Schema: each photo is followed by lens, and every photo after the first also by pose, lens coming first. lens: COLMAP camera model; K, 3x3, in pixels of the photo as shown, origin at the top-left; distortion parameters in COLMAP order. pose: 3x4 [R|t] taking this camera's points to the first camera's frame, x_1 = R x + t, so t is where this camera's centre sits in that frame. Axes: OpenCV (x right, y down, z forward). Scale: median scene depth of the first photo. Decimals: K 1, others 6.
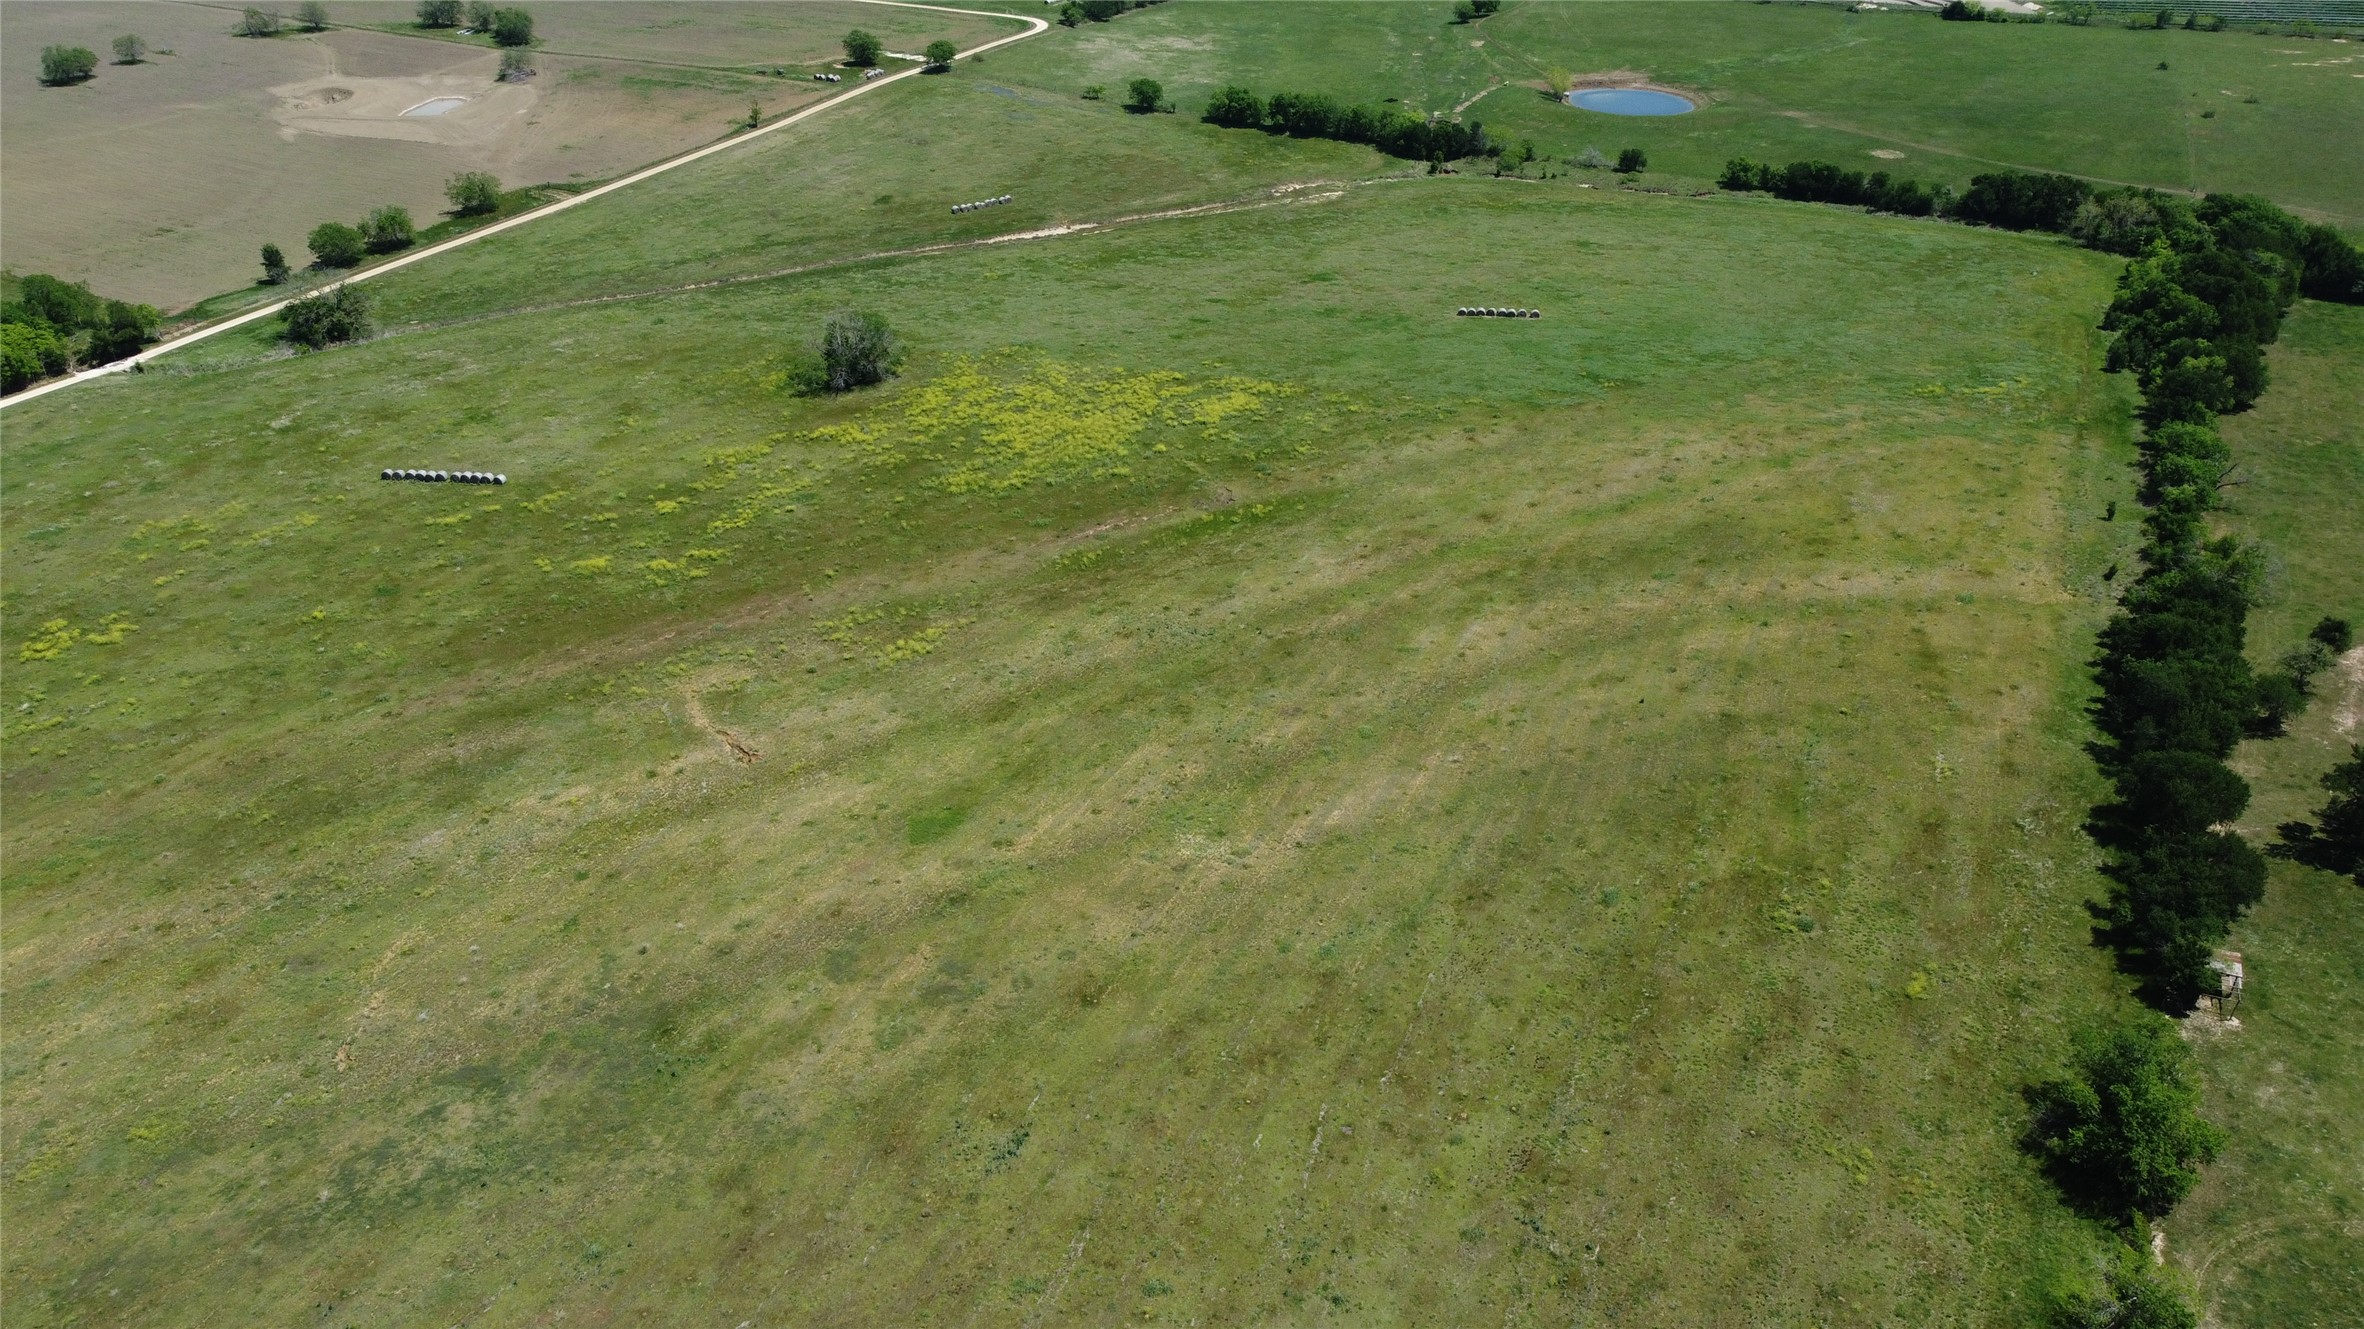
lens RADIAL K [[1812.2, 0, 1182.0], [0, 1812.2, 664.5], [0, 0, 1]] dist [-0.002632, 0.001459]
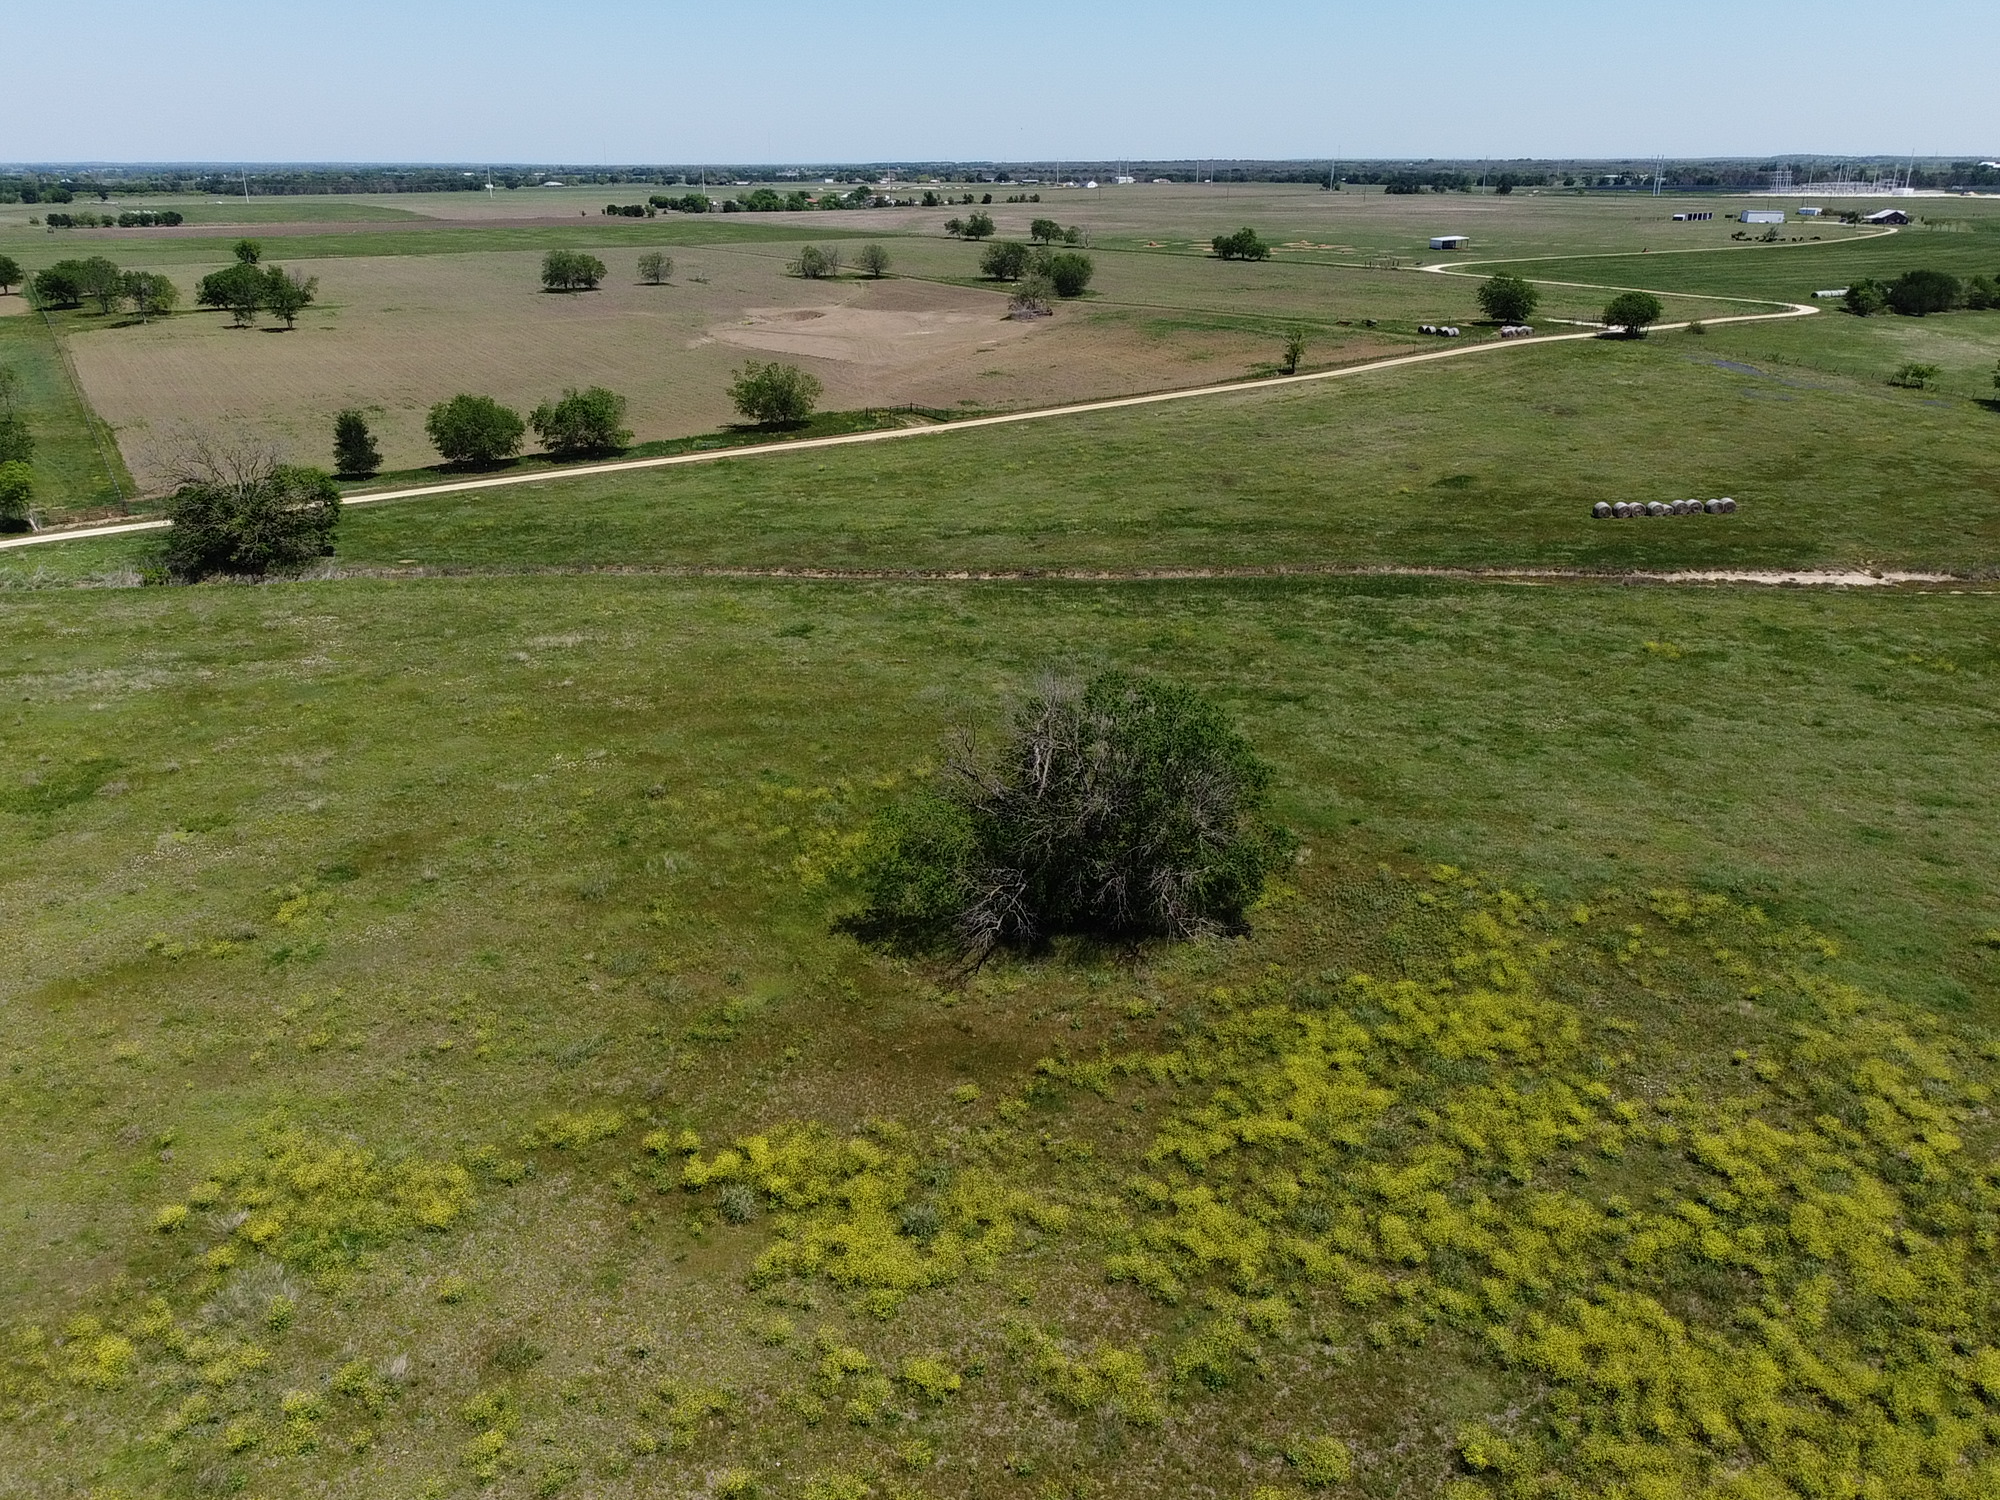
lens RADIAL K [[1546.4, 0, 1000.0], [0, 1546.4, 750.0], [0, 0, 1]] dist [-0.001407, -0.002713]
pose [[0.869727, 0.178742, -0.460029, -0.071856], [-0.243789, 0.966048, -0.085552, -0.131219], [0.429119, 0.186557, 0.883773, 0.648644]]
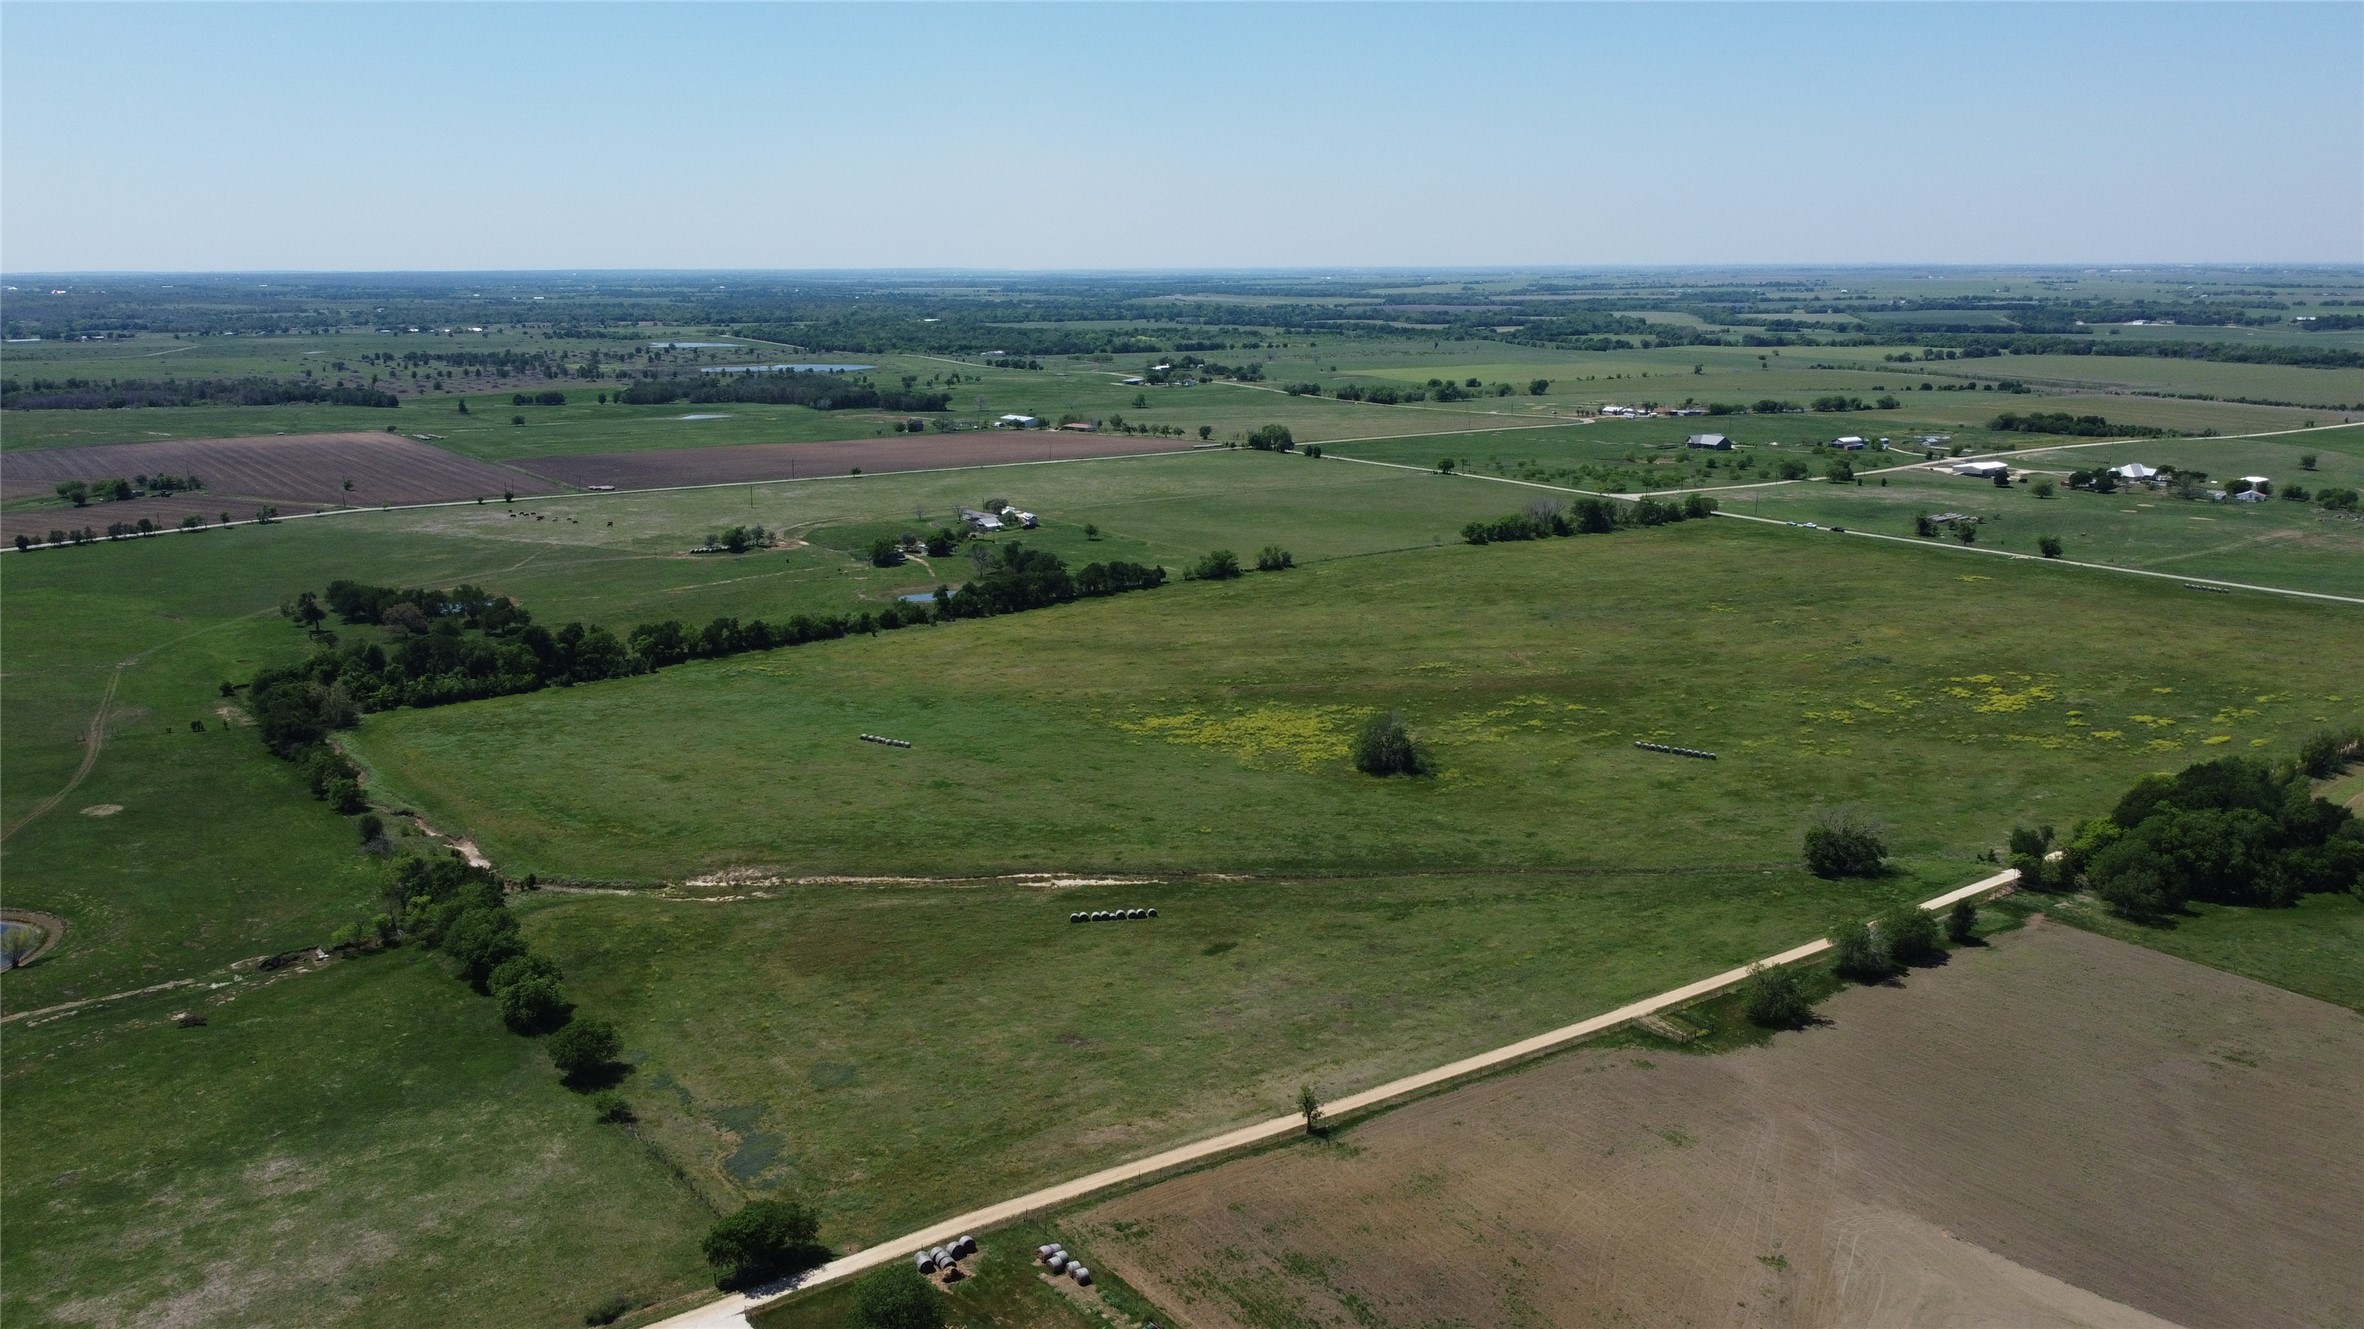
lens RADIAL K [[1812.2, 0, 1182.0], [0, 1812.2, 664.5], [0, 0, 1]] dist [-0.002632, 0.001459]
pose [[-0.897240, -0.090685, 0.432130, -0.511731], [0.221202, 0.754693, 0.617663, -0.894047], [-0.382138, 0.649780, -0.657081, 1.573753]]
